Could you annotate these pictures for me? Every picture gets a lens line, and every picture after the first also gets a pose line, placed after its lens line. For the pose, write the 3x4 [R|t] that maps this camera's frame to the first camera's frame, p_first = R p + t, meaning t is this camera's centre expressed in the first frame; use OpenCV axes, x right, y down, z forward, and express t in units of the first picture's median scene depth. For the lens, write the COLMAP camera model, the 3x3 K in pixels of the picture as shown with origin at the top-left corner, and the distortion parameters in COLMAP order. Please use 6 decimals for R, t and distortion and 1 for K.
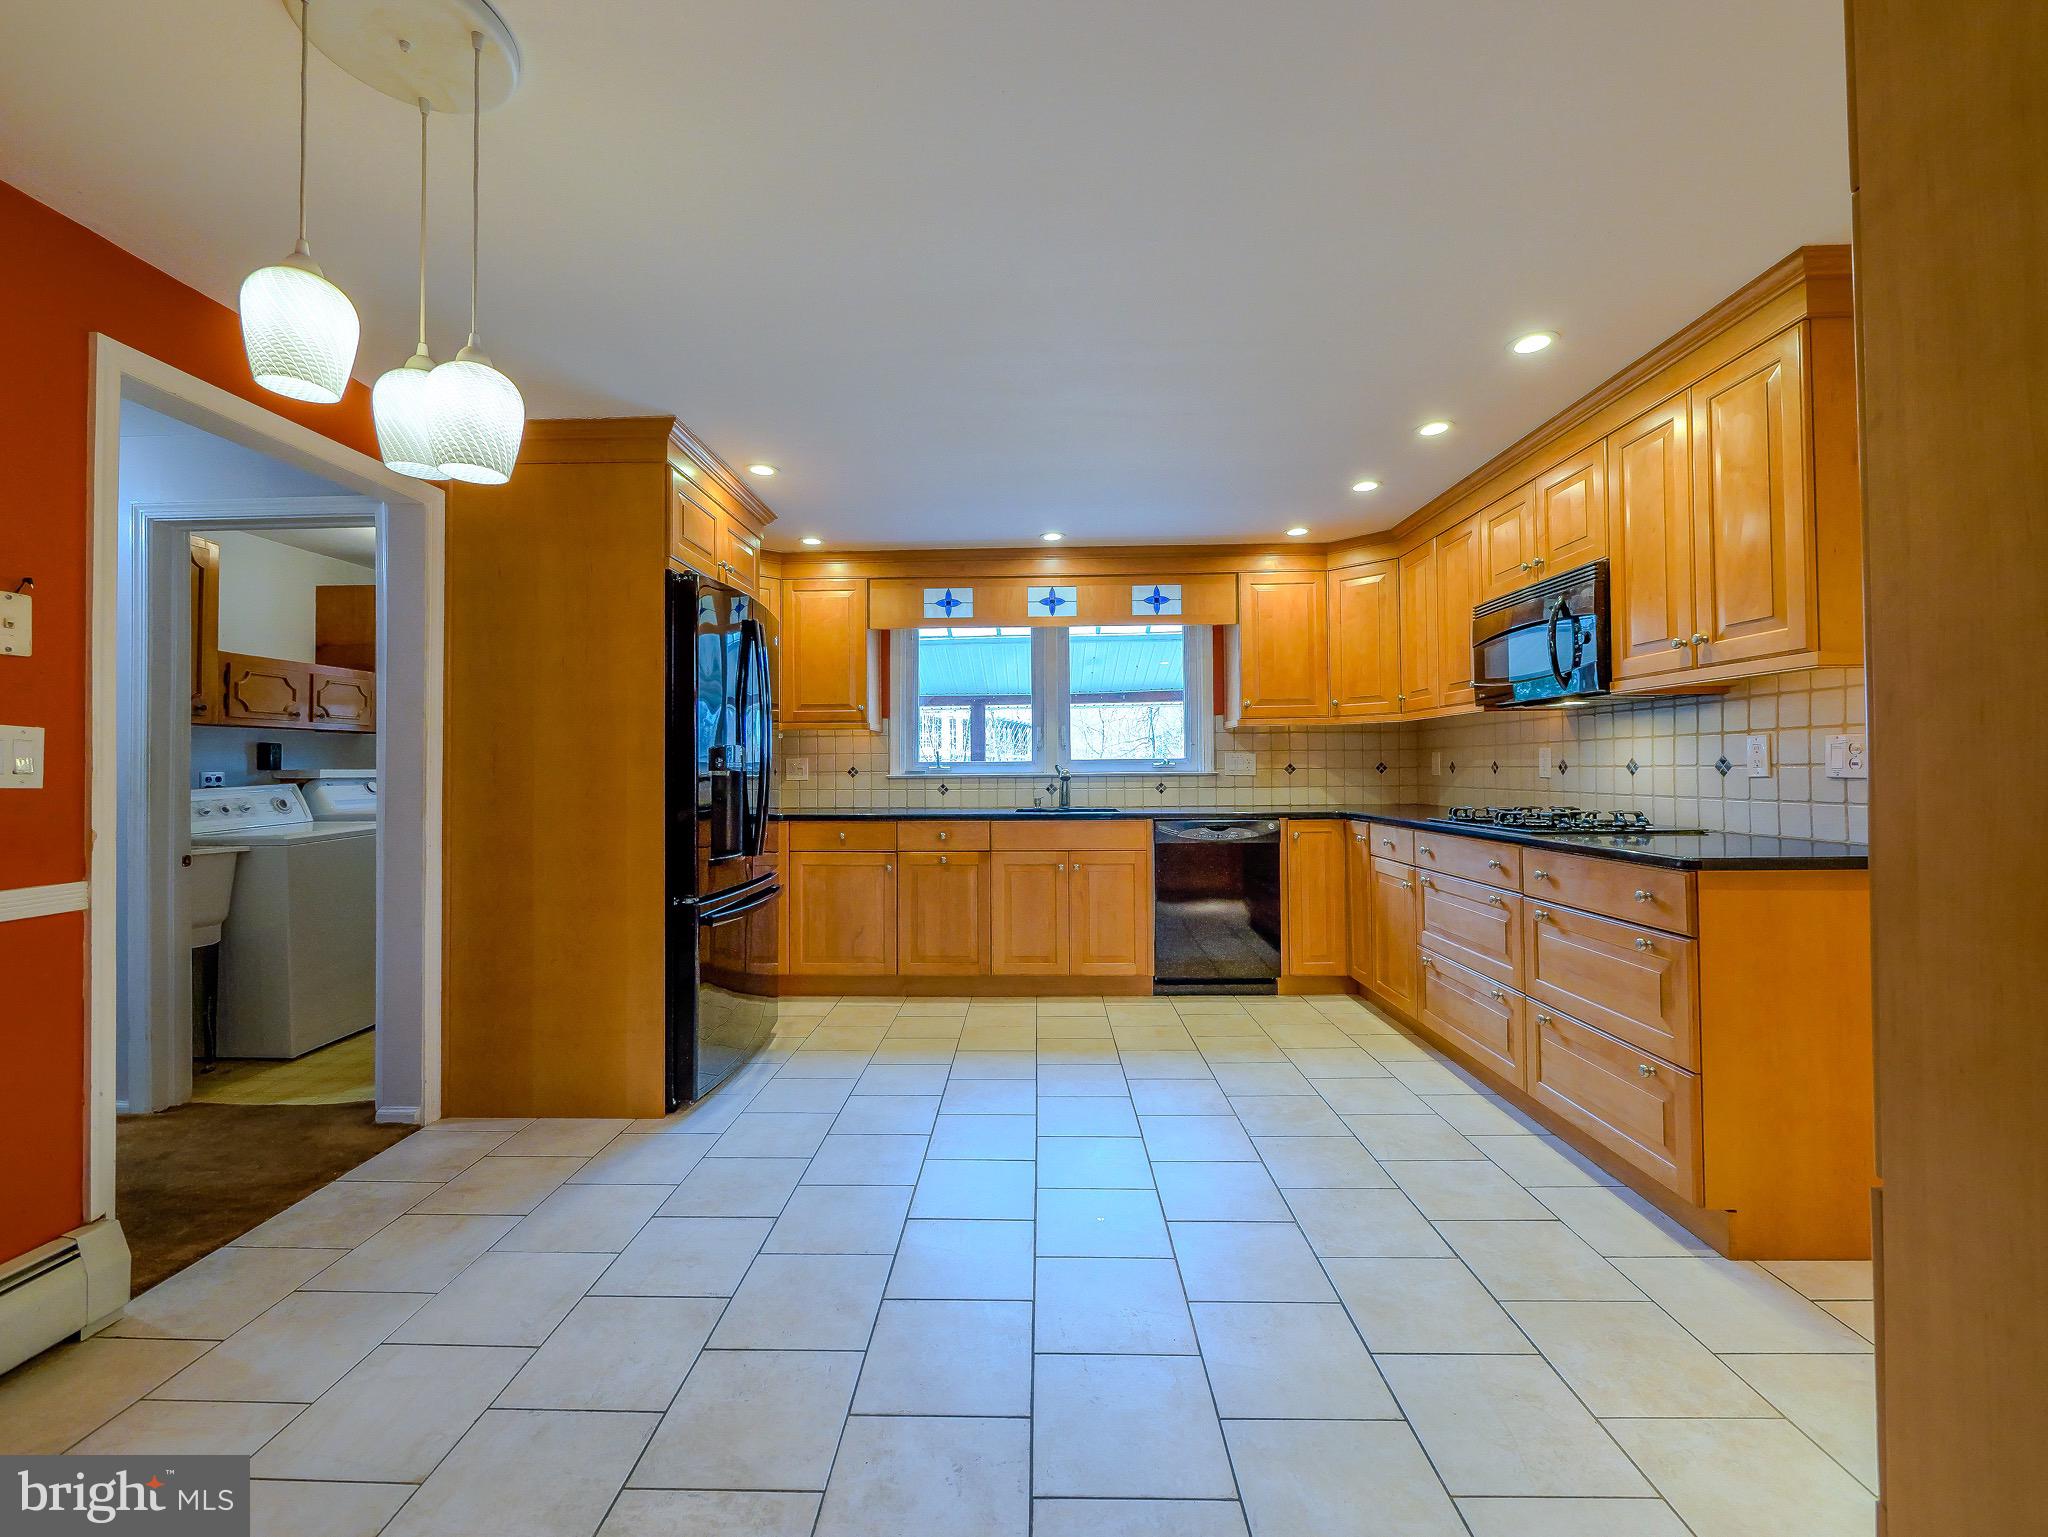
lens RADIAL K [[854.1, 0, 1021.3], [0, 854.1, 760.6], [0, 0, 1]] dist [-0.006199, 0.000505]
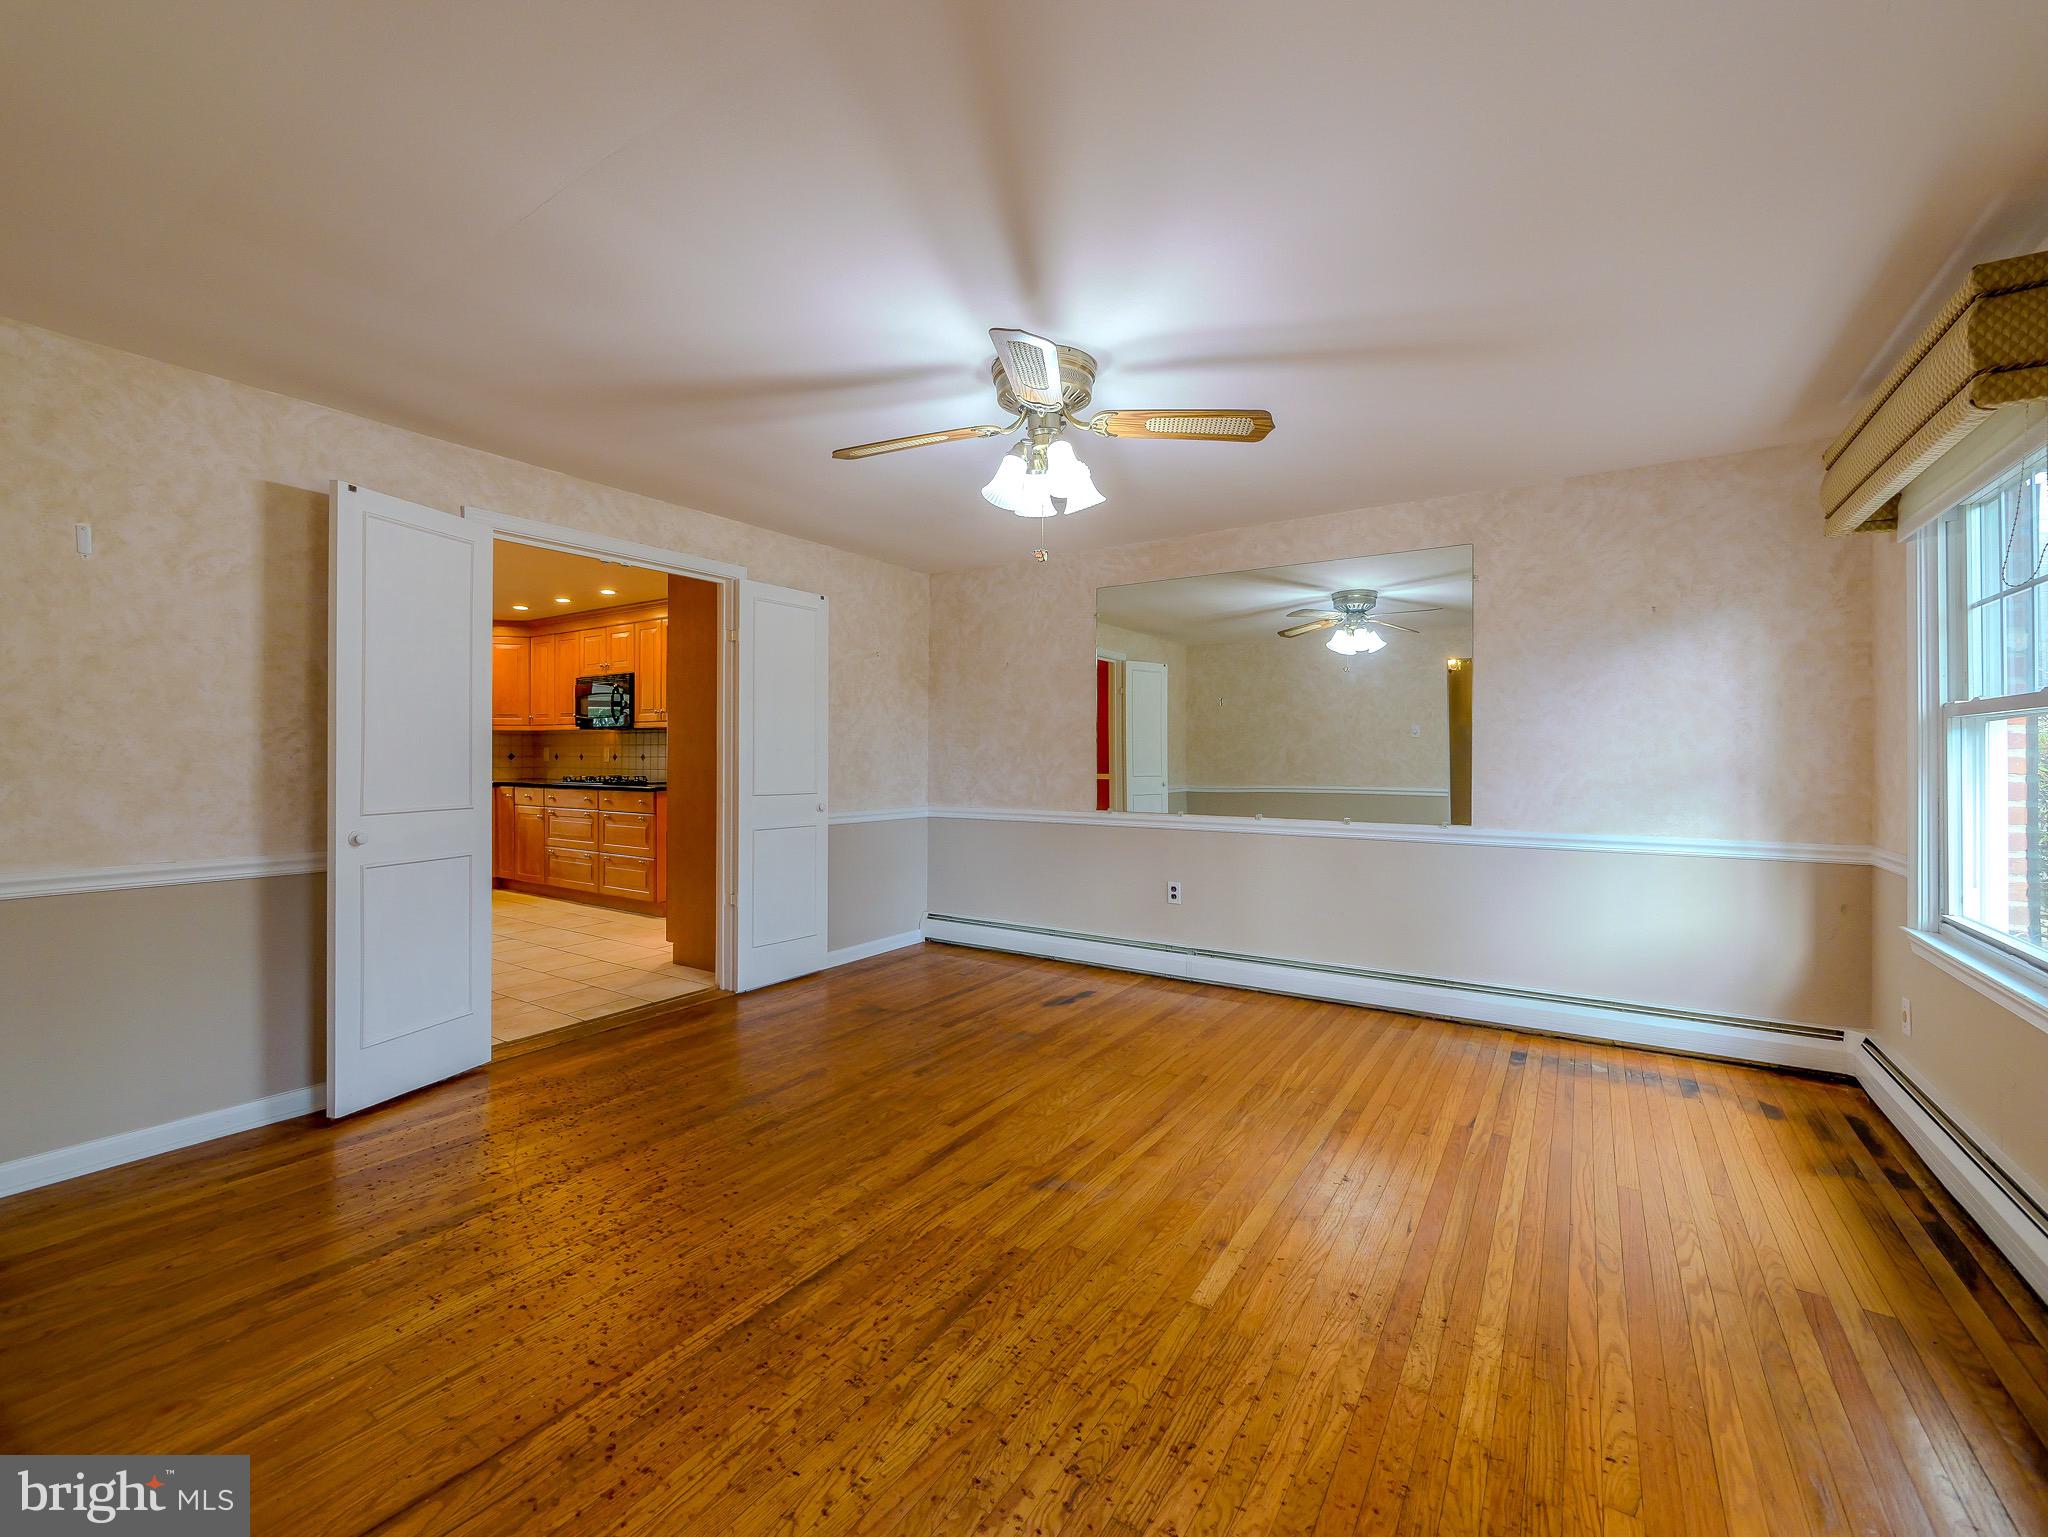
lens RADIAL K [[854.1, 0, 1022.8], [0, 854.1, 754.4], [0, 0, 1]] dist [-0.006199, 0.000505]
pose [[0.527471, 0.011620, 0.849494, -0.556409], [-0.017039, 0.999850, -0.003097, -0.008259], [-0.849402, -0.012841, 0.527589, -0.864503]]
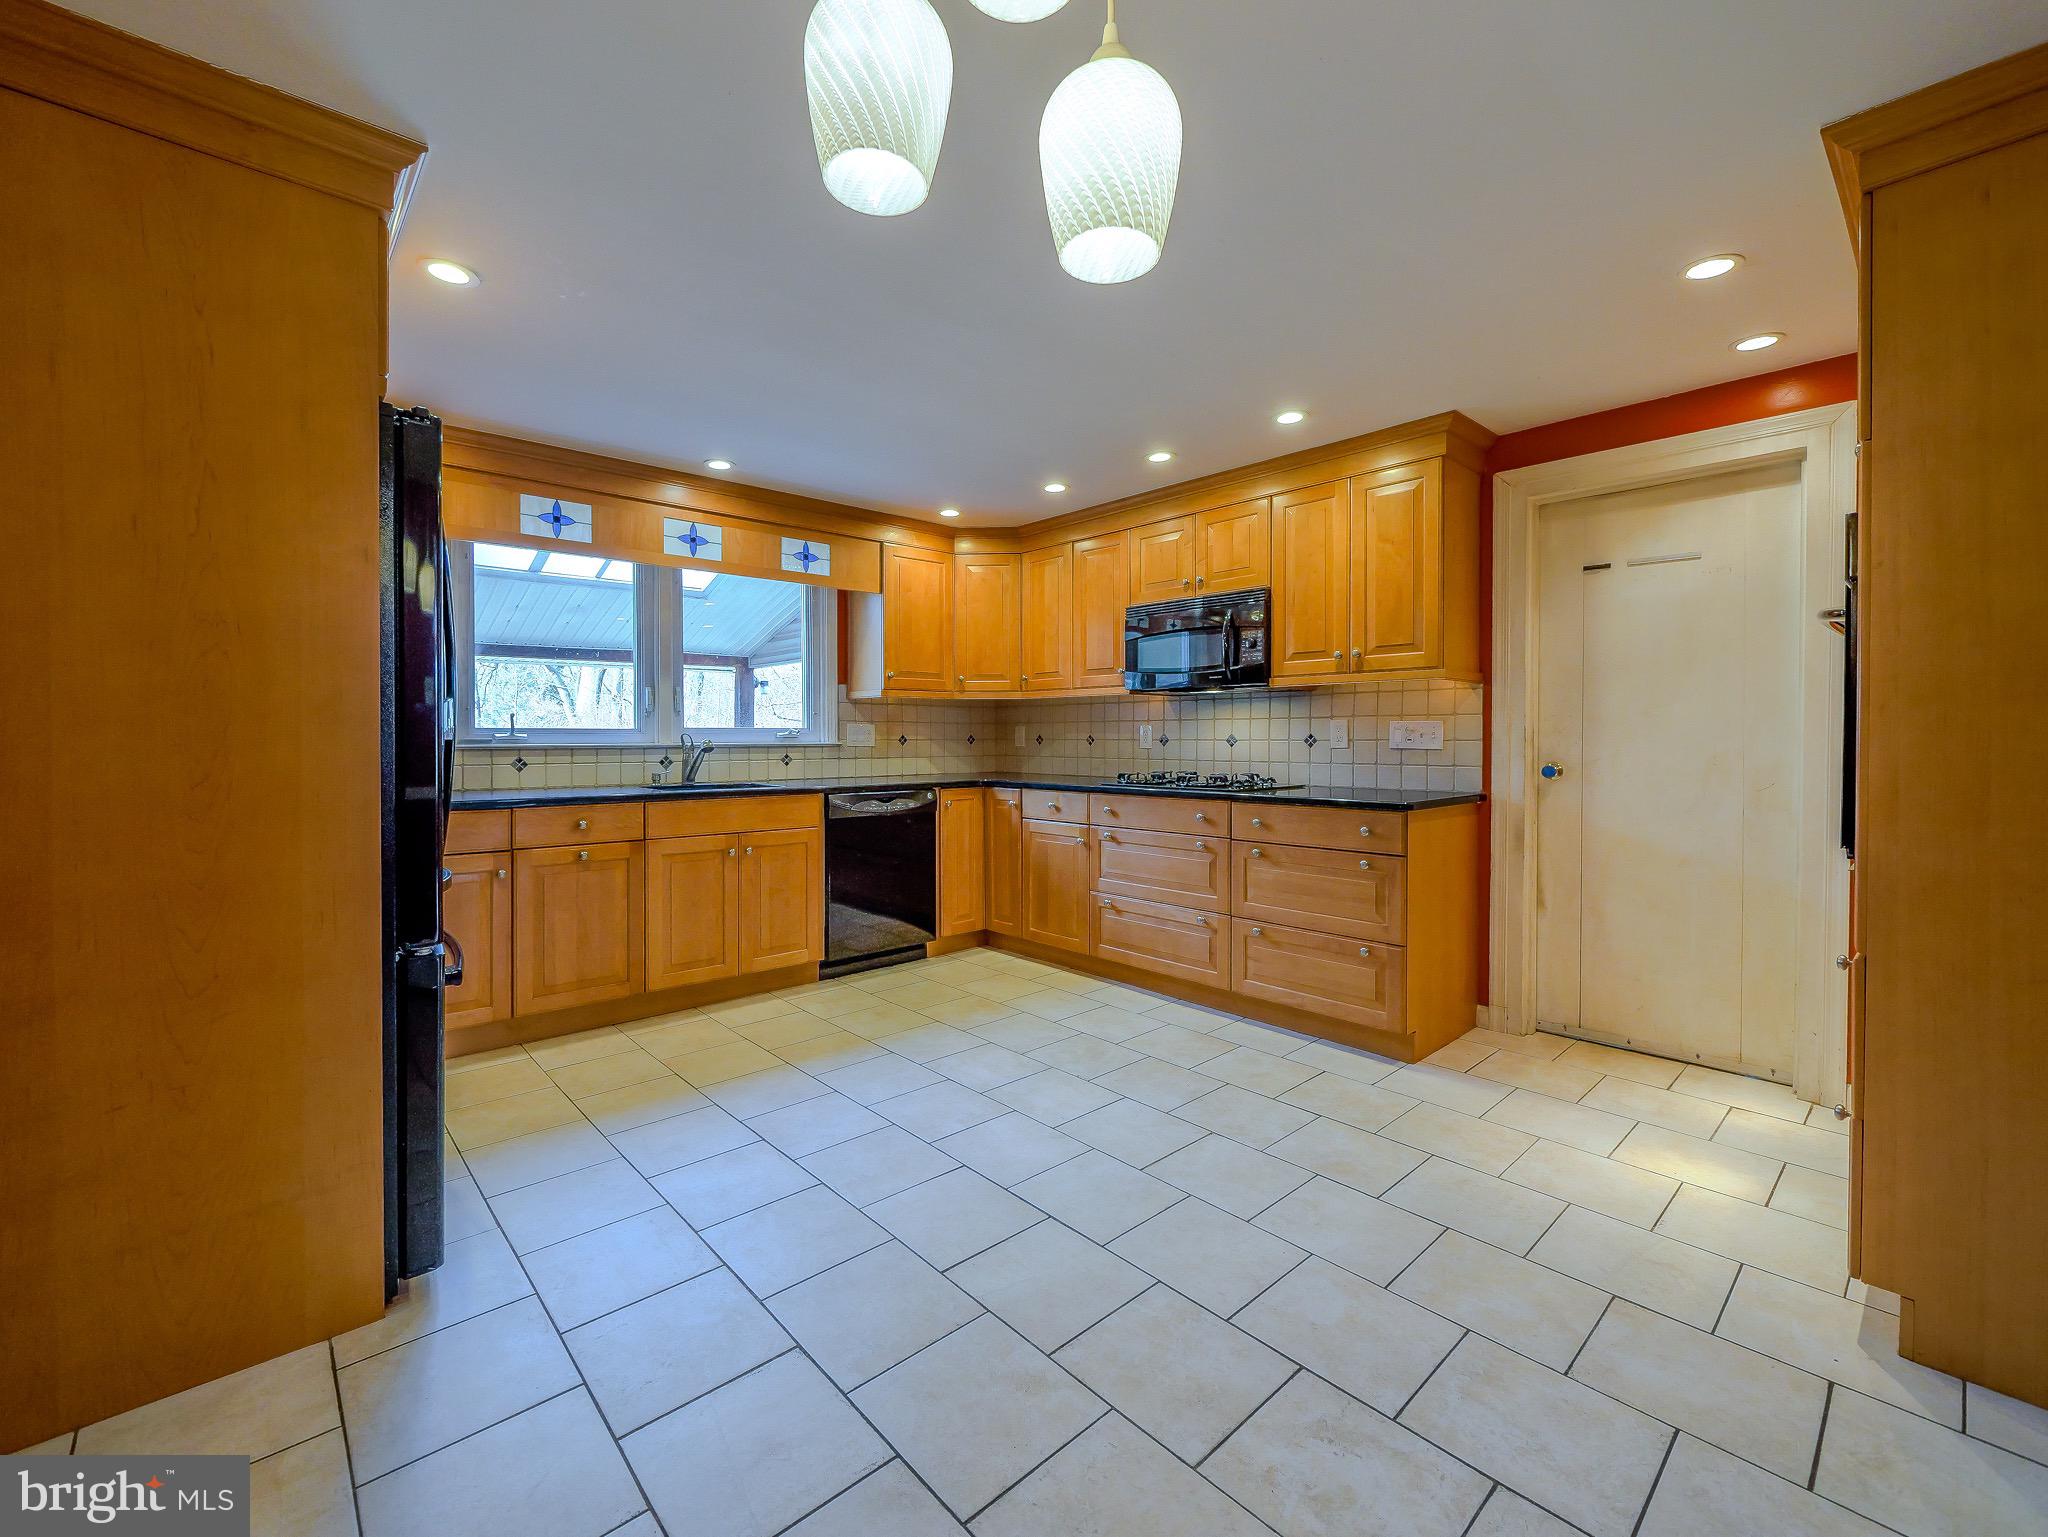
lens RADIAL K [[854.1, 0, 1014.8], [0, 854.1, 751.5], [0, 0, 1]] dist [-0.006199, 0.000505]
pose [[0.726913, -0.002905, 0.686724, -0.365677], [-0.013417, 0.999740, 0.018431, 0.003345], [-0.686599, -0.022611, 0.726685, 0.194331]]
